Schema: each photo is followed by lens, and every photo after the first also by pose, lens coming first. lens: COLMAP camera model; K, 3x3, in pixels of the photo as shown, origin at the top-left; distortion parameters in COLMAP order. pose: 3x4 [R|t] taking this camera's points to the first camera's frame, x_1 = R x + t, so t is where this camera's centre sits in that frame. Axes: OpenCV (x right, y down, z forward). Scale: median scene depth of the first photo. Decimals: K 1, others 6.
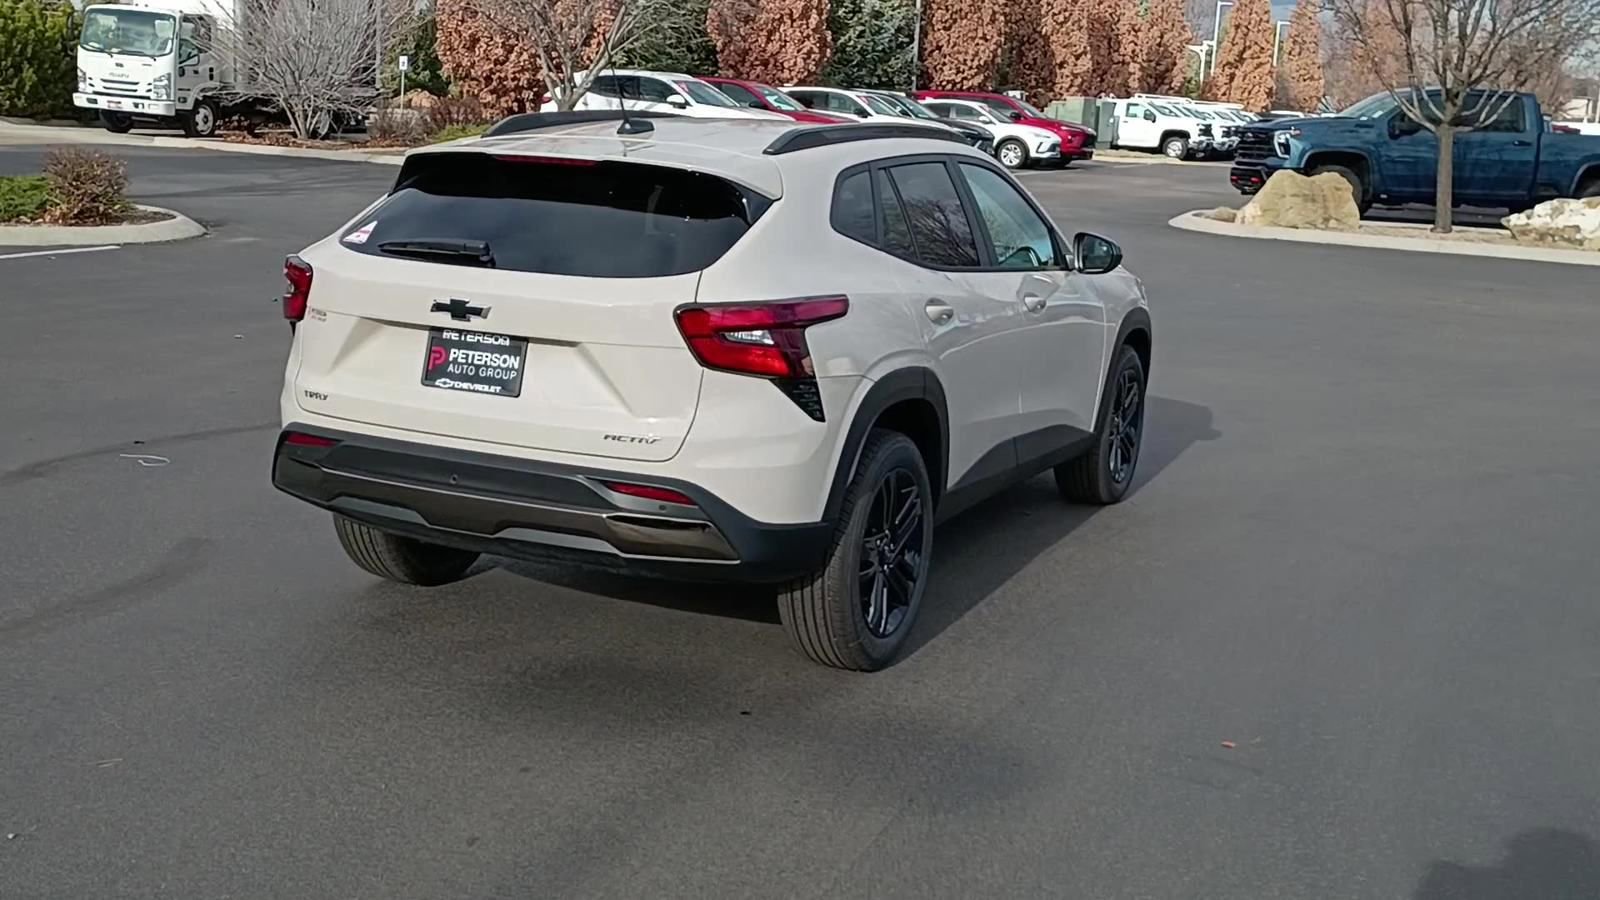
lens RADIAL K [[1683.1, 0, 790.9], [0, 1683.1, 425.1], [0, 0, 1]] dist [0.033446, 0.009357]
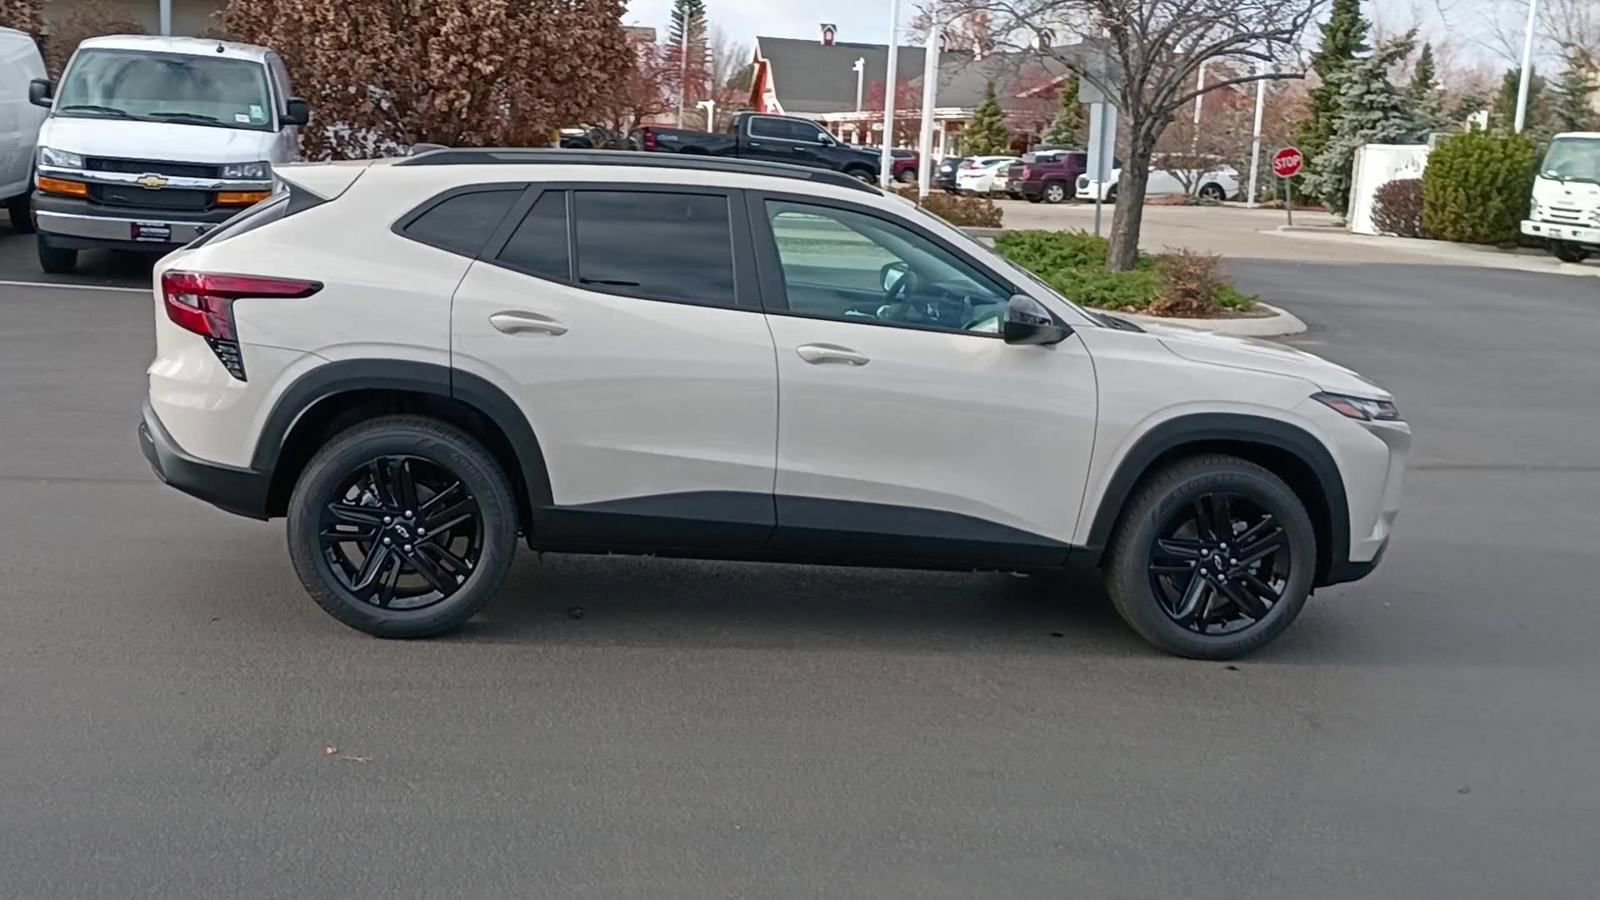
lens RADIAL K [[1683.1, 0, 790.9], [0, 1683.1, 425.1], [0, 0, 1]] dist [0.033446, 0.009357]
pose [[0.552736, 0.116227, -0.825211, 0.188343], [-0.186991, 0.982274, 0.013100, -0.009217], [0.812107, 0.147066, 0.564672, 0.102736]]
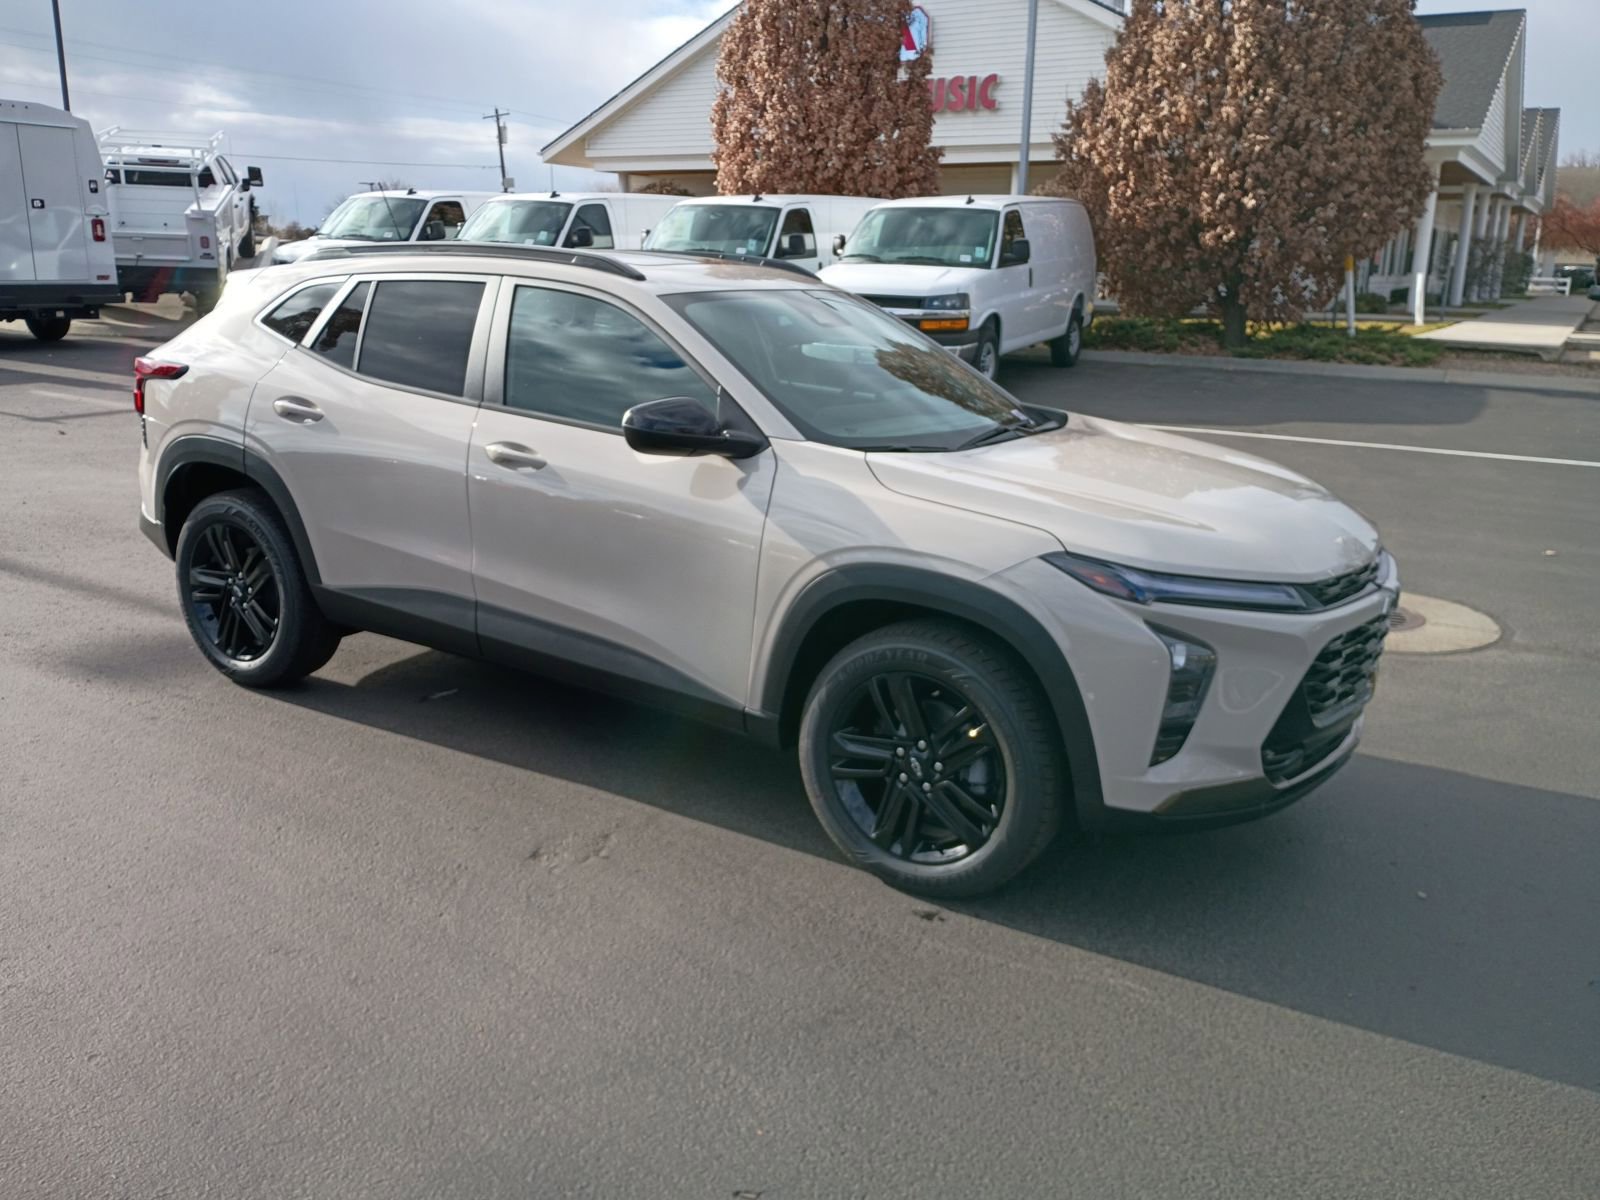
lens RADIAL K [[1318.3, 0, 790.0], [0, 1318.3, 601.8], [0, 0, 1]] dist [0.054681, -0.066676]
pose [[-0.137276, 0.196578, -0.970831, 0.164482], [-0.215303, 0.950755, 0.222957, -0.038782], [0.966850, 0.239630, -0.088192, 0.261256]]
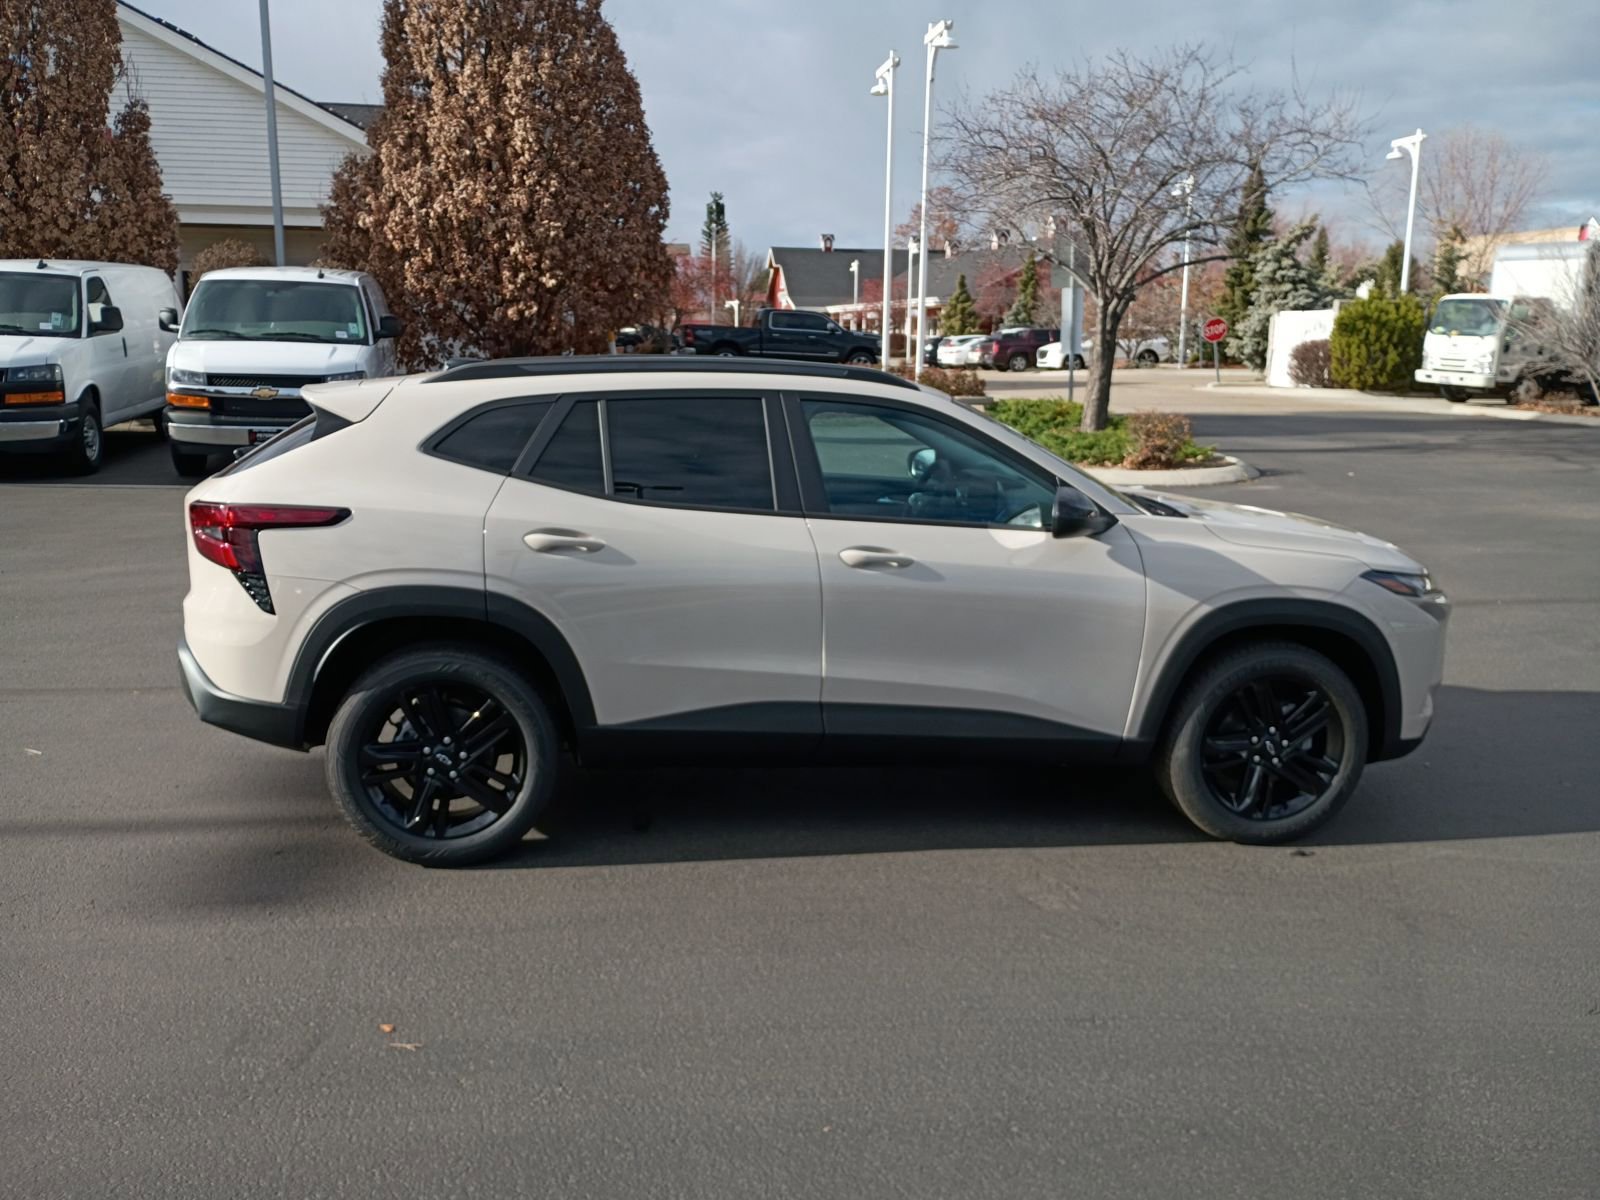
lens RADIAL K [[1318.3, 0, 790.0], [0, 1318.3, 601.8], [0, 0, 1]] dist [0.054681, -0.066676]
pose [[0.544593, 0.123030, -0.829628, 0.147812], [-0.145350, 0.988059, 0.051113, -0.016752], [0.826010, 0.092751, 0.555972, 0.123421]]
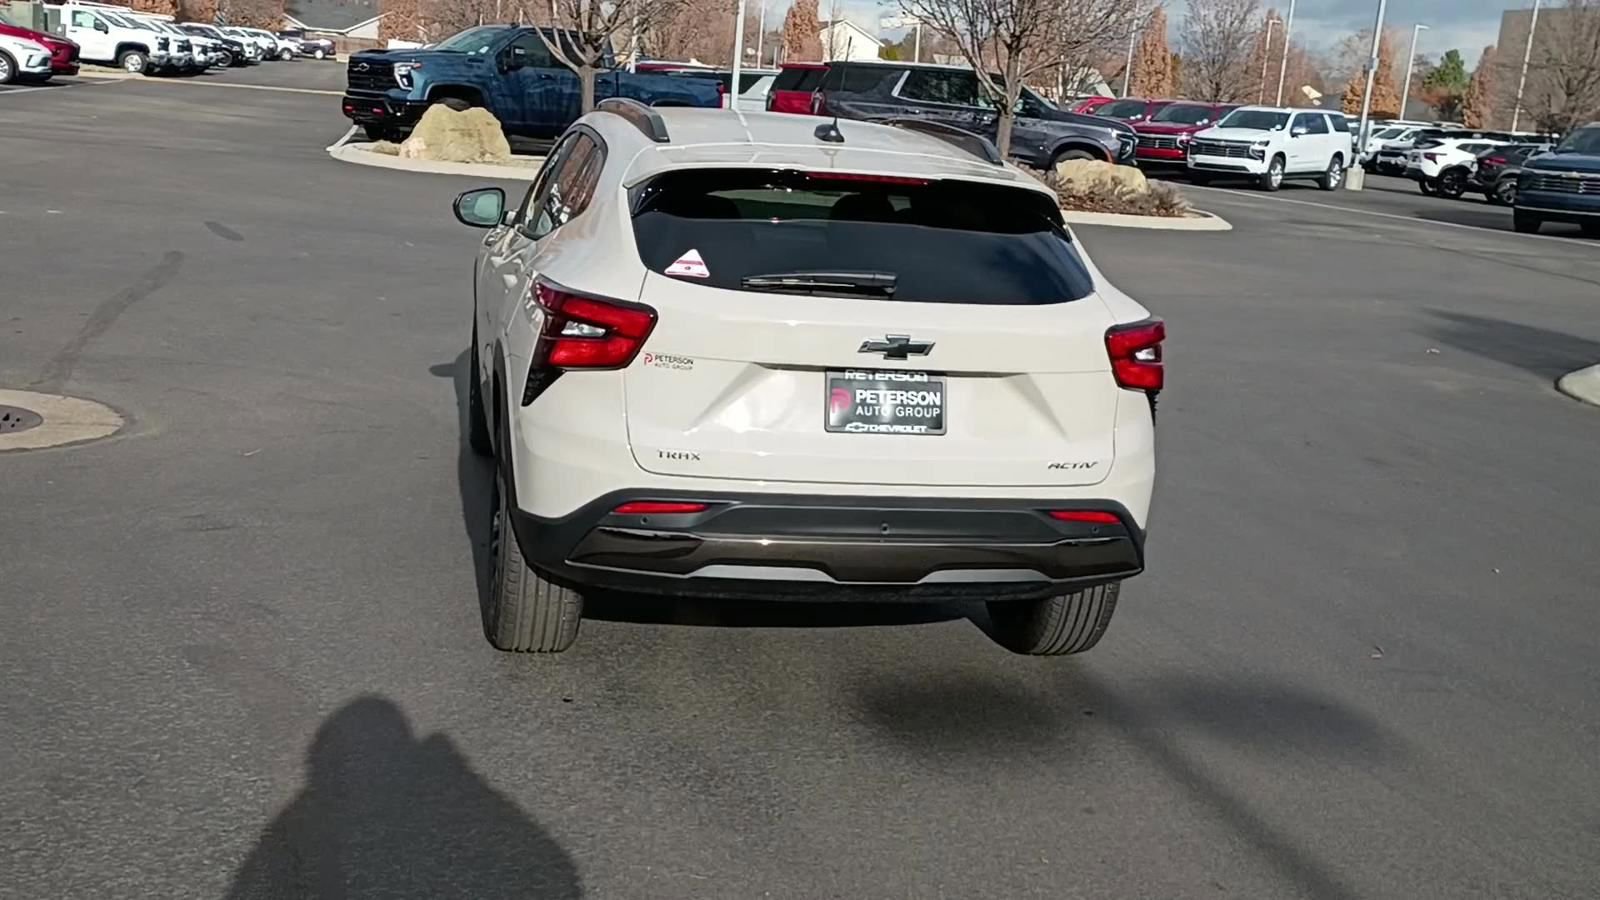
lens RADIAL K [[1683.1, 0, 790.9], [0, 1683.1, 425.1], [0, 0, 1]] dist [0.033446, 0.009357]
pose [[0.791843, -0.103166, 0.601948, -0.125740], [0.071763, 0.994519, 0.076046, -0.015770], [-0.606494, -0.017019, 0.794906, 0.046178]]
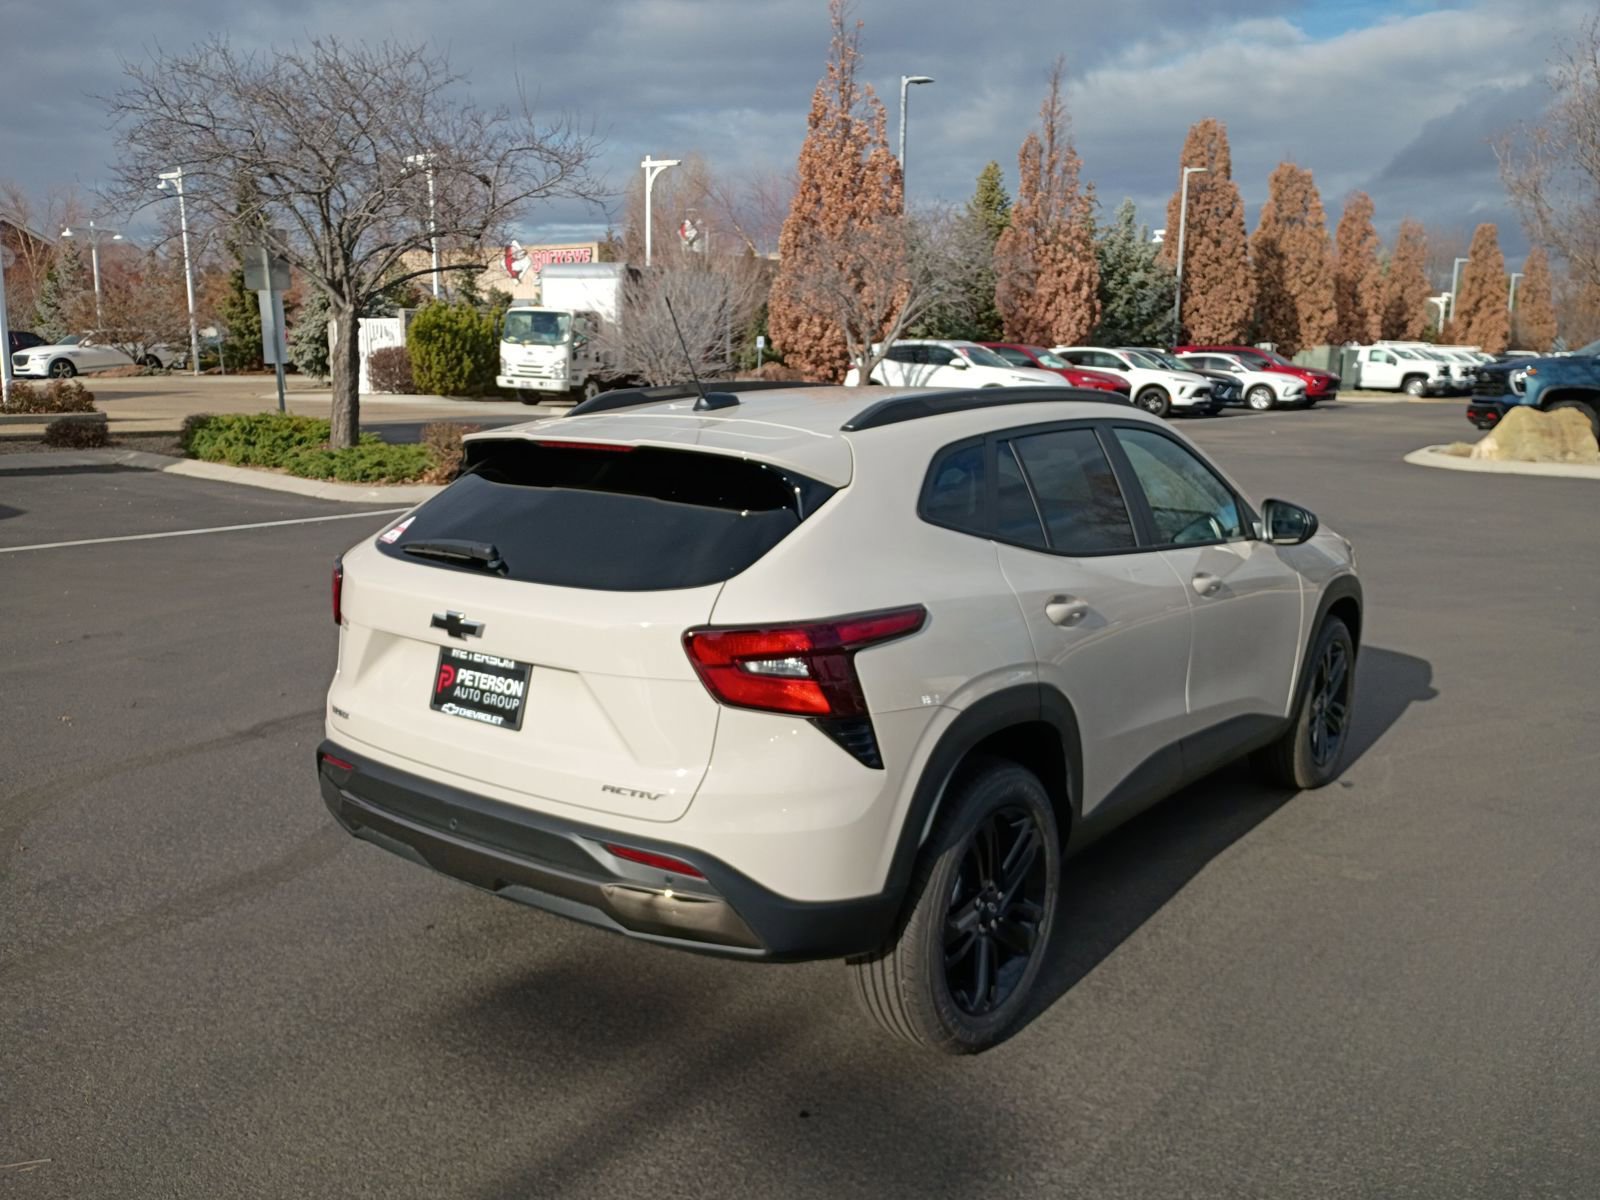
lens RADIAL K [[1318.3, 0, 790.0], [0, 1318.3, 601.8], [0, 0, 1]] dist [0.054681, -0.066676]
pose [[0.976403, 0.002152, -0.215948, 0.017536], [-0.004911, 0.999913, -0.012238, -0.011523], [0.215903, 0.013009, 0.976328, 0.060049]]
